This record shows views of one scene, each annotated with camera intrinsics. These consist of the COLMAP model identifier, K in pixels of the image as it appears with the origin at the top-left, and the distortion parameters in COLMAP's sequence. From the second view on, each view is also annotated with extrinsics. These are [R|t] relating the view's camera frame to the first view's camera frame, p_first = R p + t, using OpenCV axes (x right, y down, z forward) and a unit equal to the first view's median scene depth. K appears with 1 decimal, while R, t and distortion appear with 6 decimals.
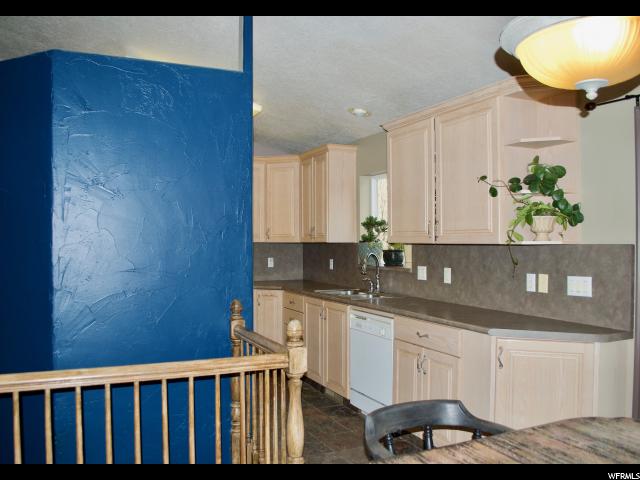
lens RADIAL K [[534.9, 0, 305.3], [0, 534.9, 243.2], [0, 0, 1]] dist [-0.067203, -0.000178]
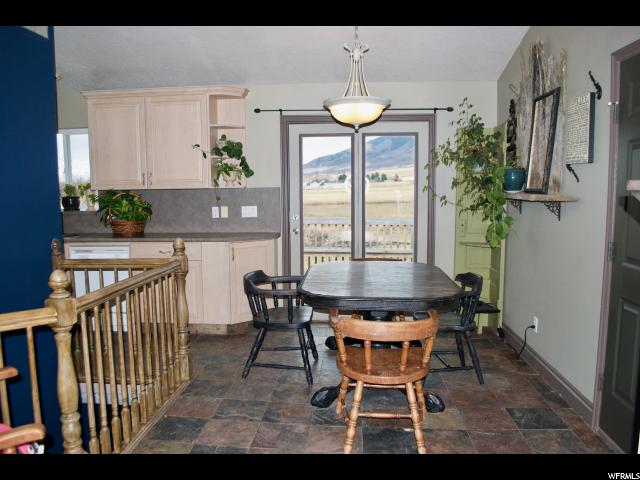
lens RADIAL K [[494.1, 0, 320.0], [0, 494.1, 240.0], [0, 0, 1]] dist [-0.063891, -0.000015]
pose [[0.474128, -0.103742, 0.874323, -0.682254], [0.015532, 0.993865, 0.109504, -0.001285], [-0.880319, -0.038339, 0.472830, -0.001522]]
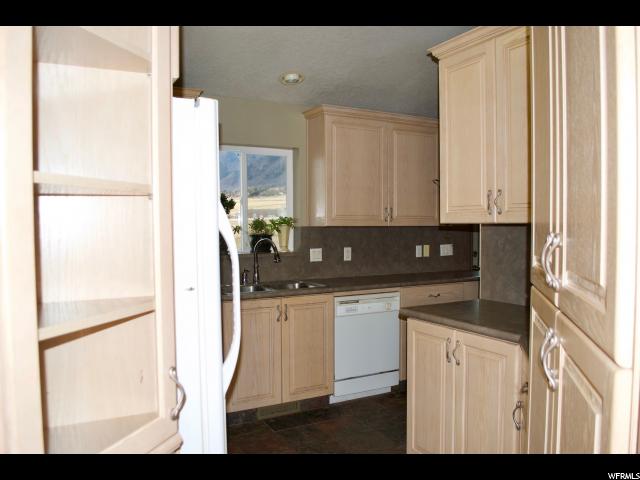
lens RADIAL K [[510.4, 0, 318.9], [0, 510.4, 235.1], [0, 0, 1]] dist [-0.068035, -0.002384]
pose [[-0.055866, -0.013078, 0.998353, -0.925702], [0.012303, 0.999829, 0.013786, 0.003821], [-0.998362, 0.013052, -0.055696, 1.241056]]
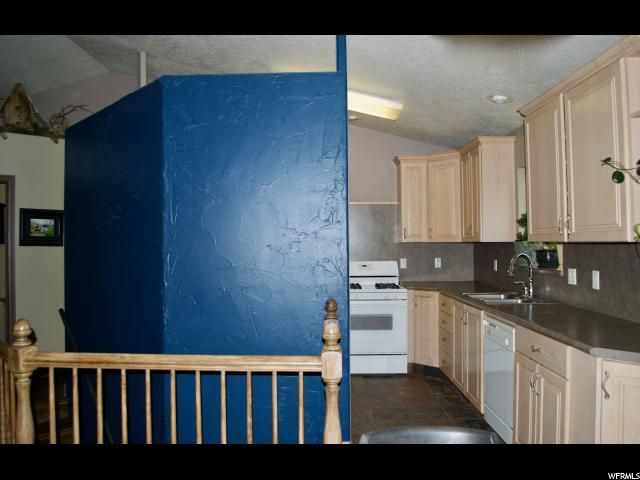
lens RADIAL K [[510.4, 0, 318.9], [0, 510.4, 235.1], [0, 0, 1]] dist [-0.068035, -0.002384]
pose [[0.905234, -0.010071, -0.424794, 0.228452], [0.002603, 0.999832, -0.018156, 0.003351], [0.424905, 0.015329, 0.905108, 0.109668]]
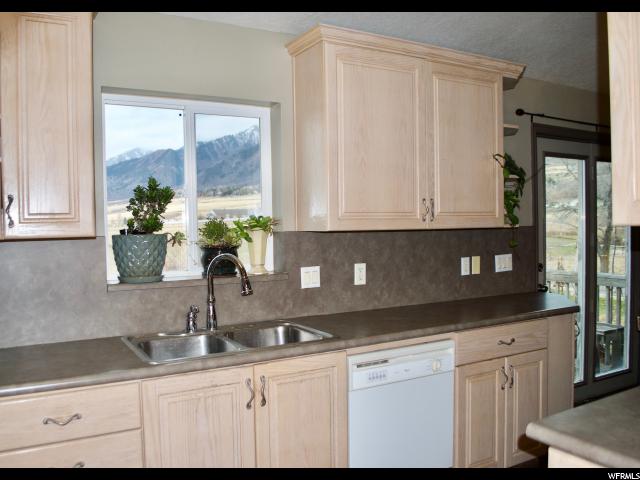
lens RADIAL K [[551.3, 0, 320.0], [0, 551.3, 240.0], [0, 0, 1]] dist [-0.000856, -0.000327]
pose [[-0.097428, -0.018749, 0.995066, -0.524821], [0.025553, 0.999446, 0.021334, -0.003624], [-0.994914, 0.027506, -0.096895, 1.243837]]
